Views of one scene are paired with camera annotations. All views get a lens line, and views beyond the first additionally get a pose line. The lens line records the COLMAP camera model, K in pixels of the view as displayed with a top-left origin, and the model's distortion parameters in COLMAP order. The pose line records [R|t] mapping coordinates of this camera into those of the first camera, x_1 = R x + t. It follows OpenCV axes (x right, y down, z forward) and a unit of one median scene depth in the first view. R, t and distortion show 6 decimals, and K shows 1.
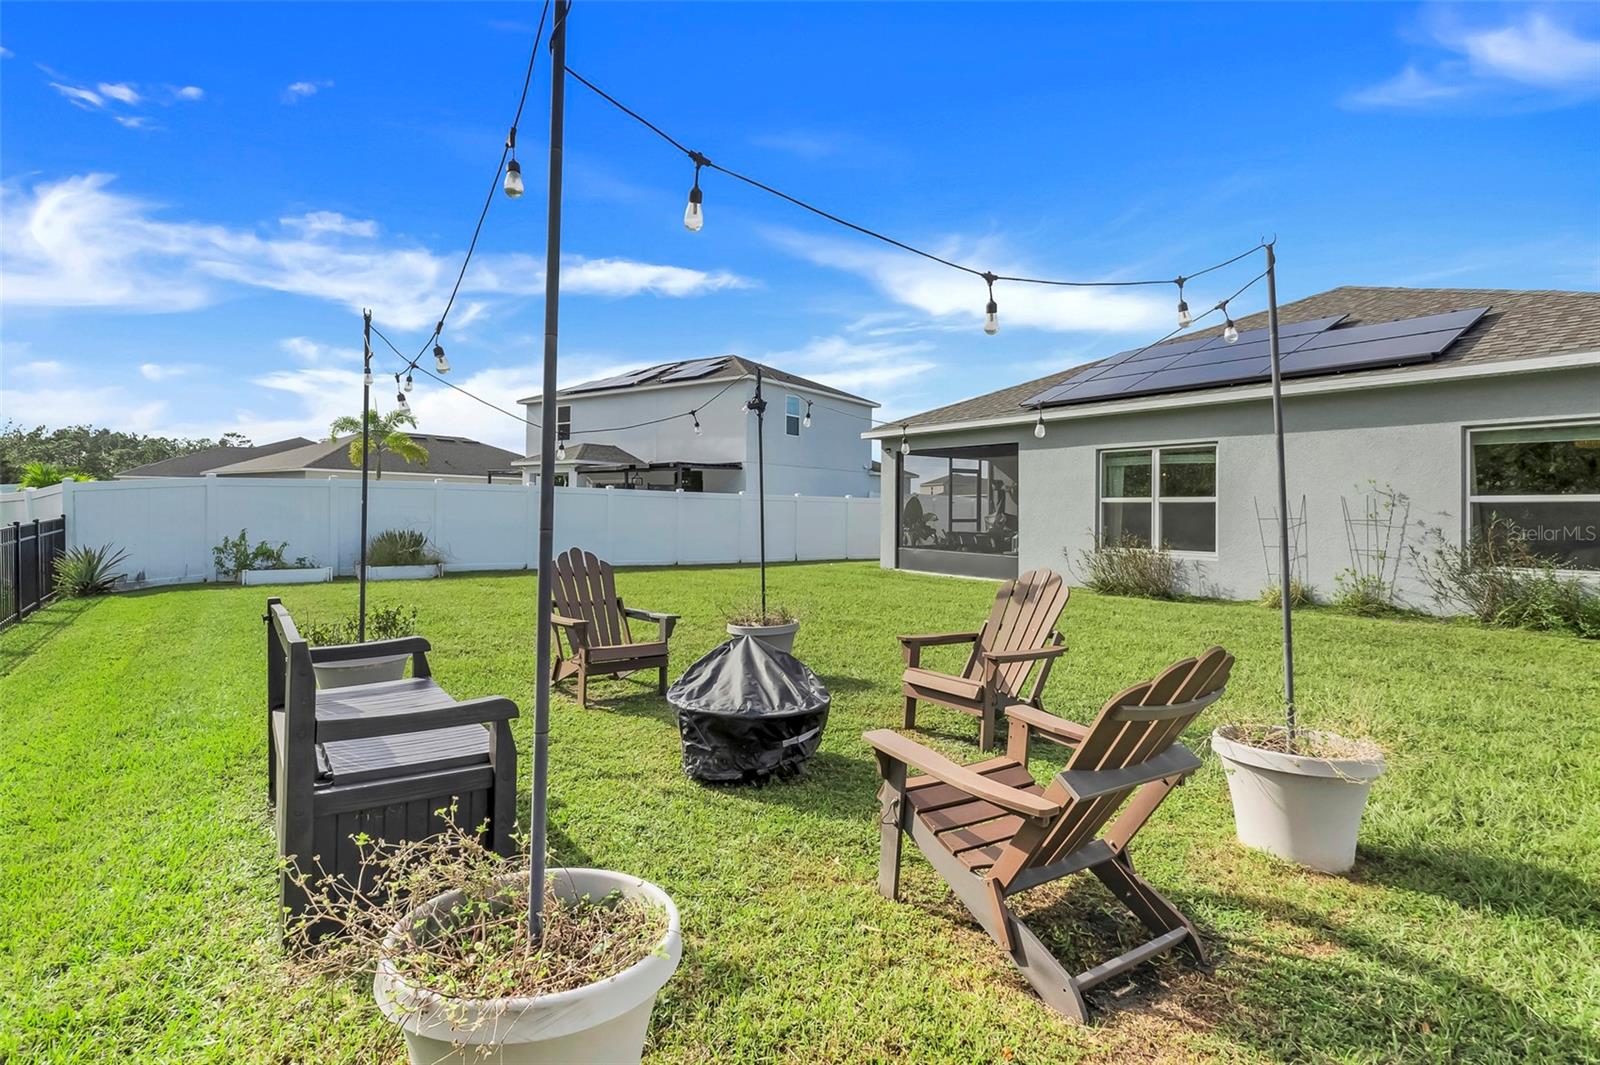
lens RADIAL K [[760.2, 0, 797.8], [0, 760.2, 514.1], [0, 0, 1]] dist [-0.005773, -0.000394]
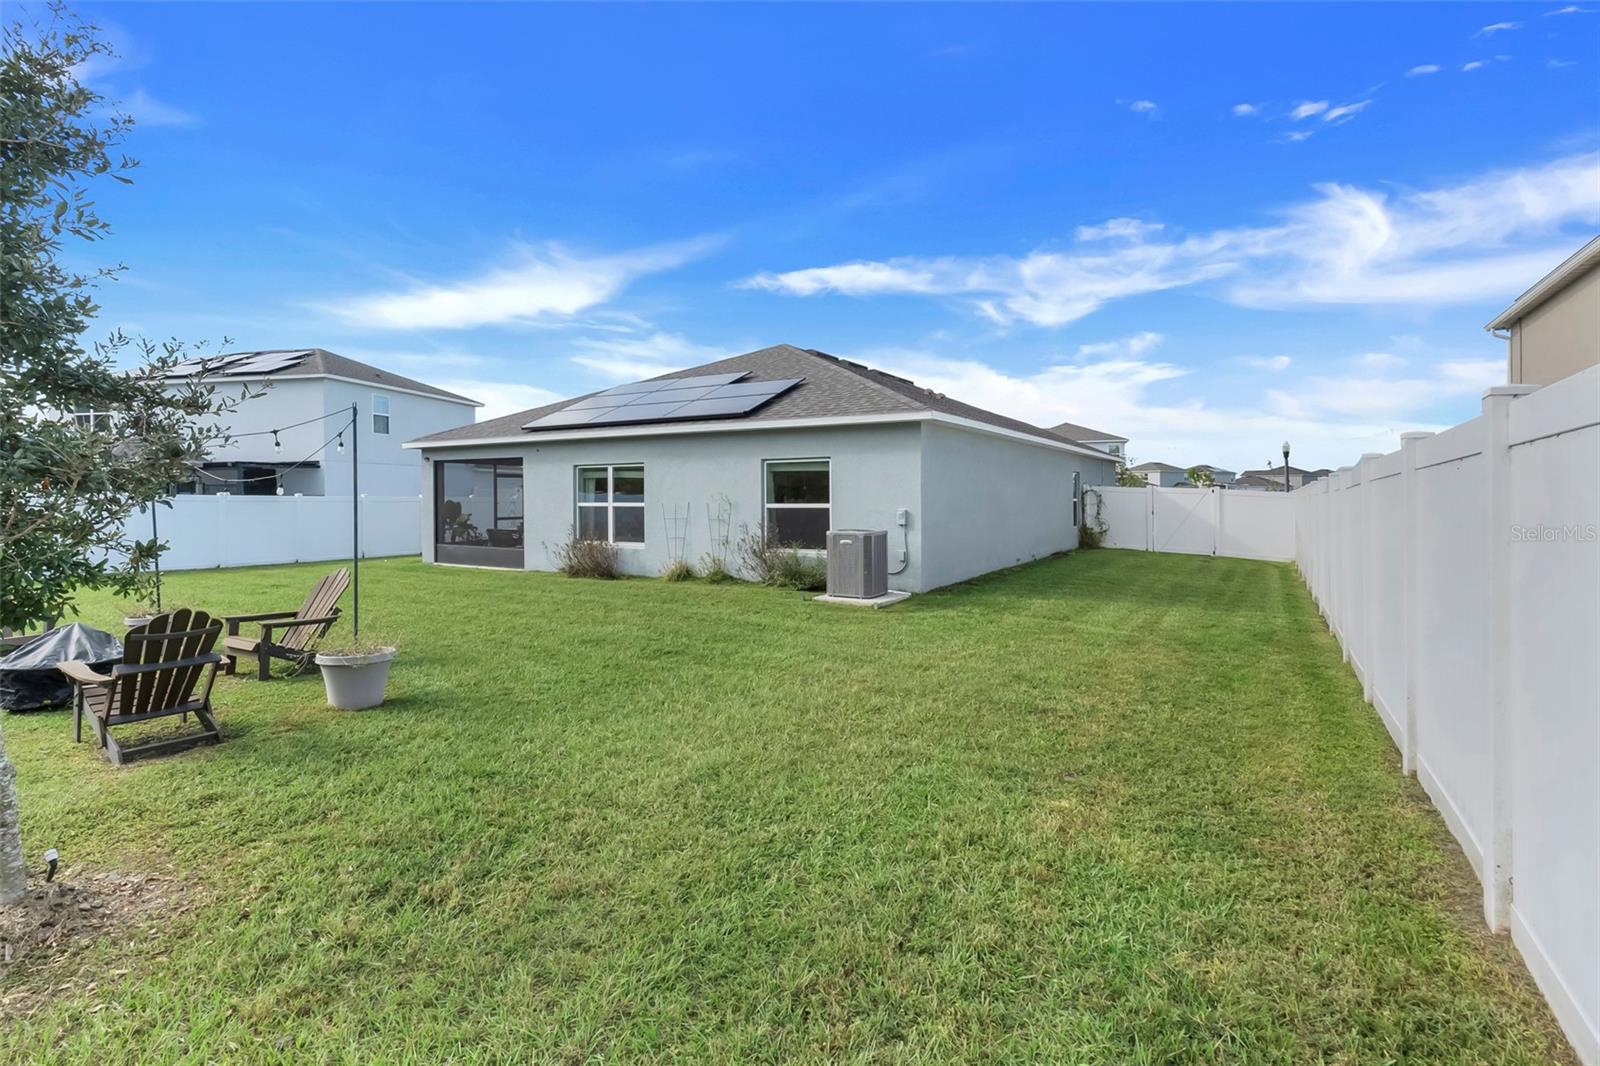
lens RADIAL K [[760.2, 0, 797.8], [0, 760.2, 514.6], [0, 0, 1]] dist [-0.005773, -0.000394]
pose [[0.921466, -0.020948, 0.387894, 0.260990], [0.012595, 0.999631, 0.024065, -0.029879], [-0.388255, -0.017290, 0.921390, -0.370408]]
